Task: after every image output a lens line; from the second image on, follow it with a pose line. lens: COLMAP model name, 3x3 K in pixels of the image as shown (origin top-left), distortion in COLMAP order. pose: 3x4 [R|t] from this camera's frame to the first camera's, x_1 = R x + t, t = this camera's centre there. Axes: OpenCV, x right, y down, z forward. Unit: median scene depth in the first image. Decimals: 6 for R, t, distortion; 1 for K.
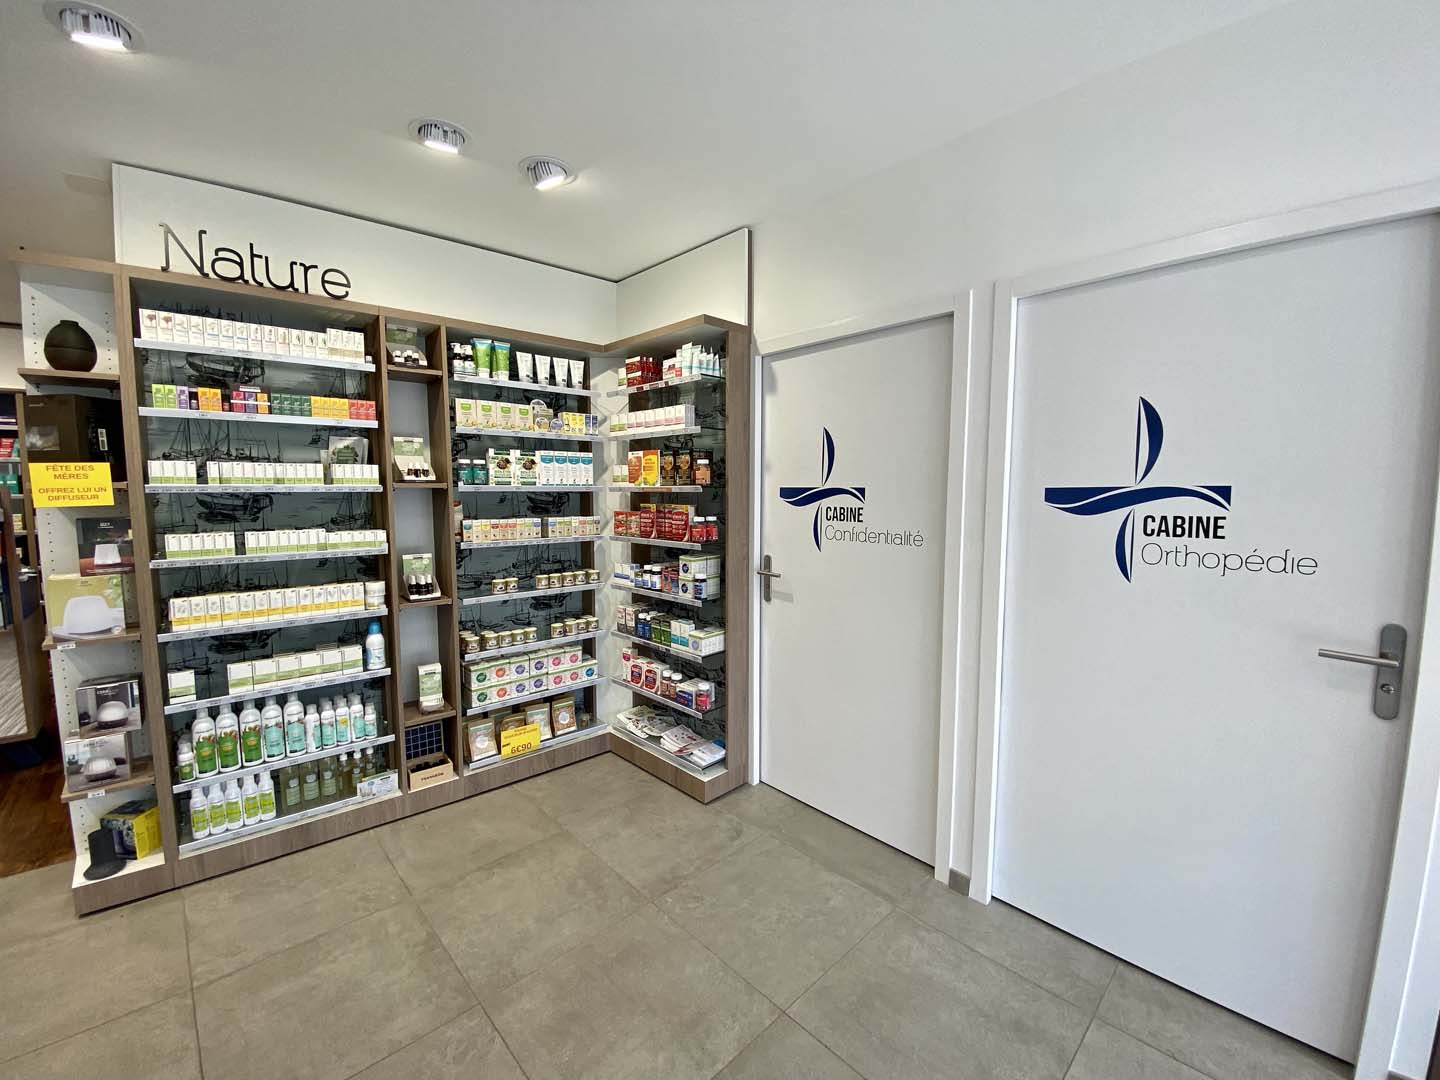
lens RADIAL K [[583.6, 0, 714.2], [0, 583.6, 538.0], [0, 0, 1]] dist [0.023176, -0.021213]
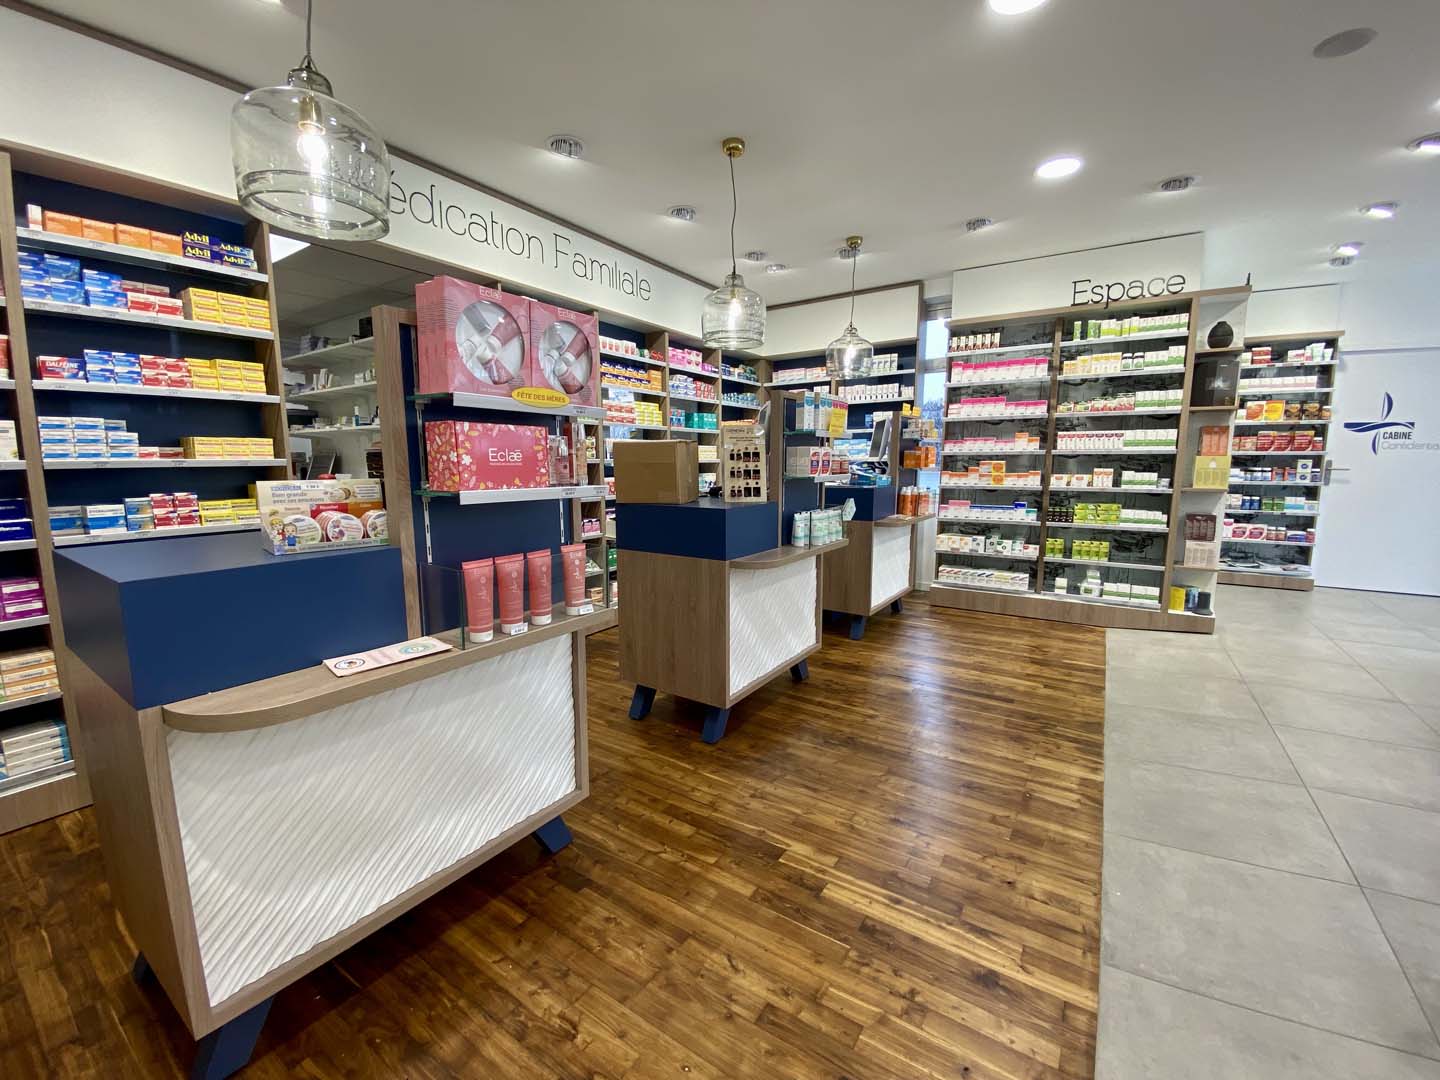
lens RADIAL K [[583.6, 0, 714.2], [0, 583.6, 538.0], [0, 0, 1]] dist [0.023176, -0.021213]
pose [[0.975432, -0.031189, 0.218082, -2.349180], [0.021445, 0.998669, 0.046904, 0.157373], [-0.219255, -0.041074, 0.974803, -0.403872]]
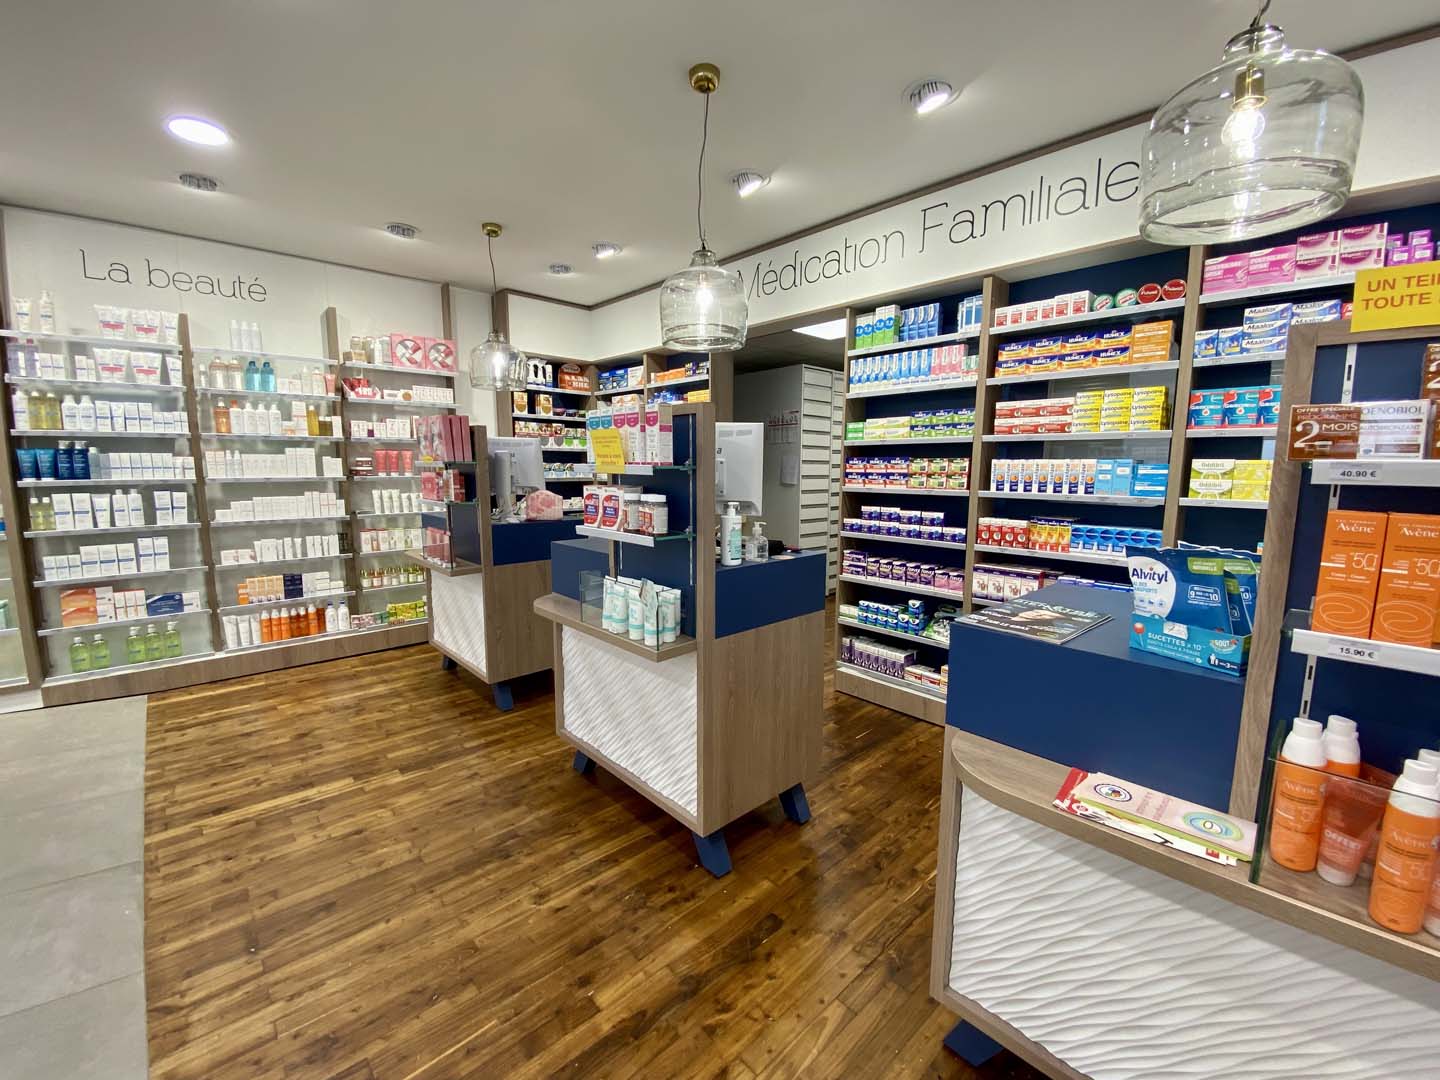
lens RADIAL K [[583.6, 0, 714.2], [0, 583.6, 538.0], [0, 0, 1]] dist [0.023176, -0.021213]
pose [[-0.003094, 0.124683, -0.992192, -1.222363], [-0.092094, 0.987944, 0.124436, 0.009844], [0.995745, 0.091760, 0.008426, 0.701237]]
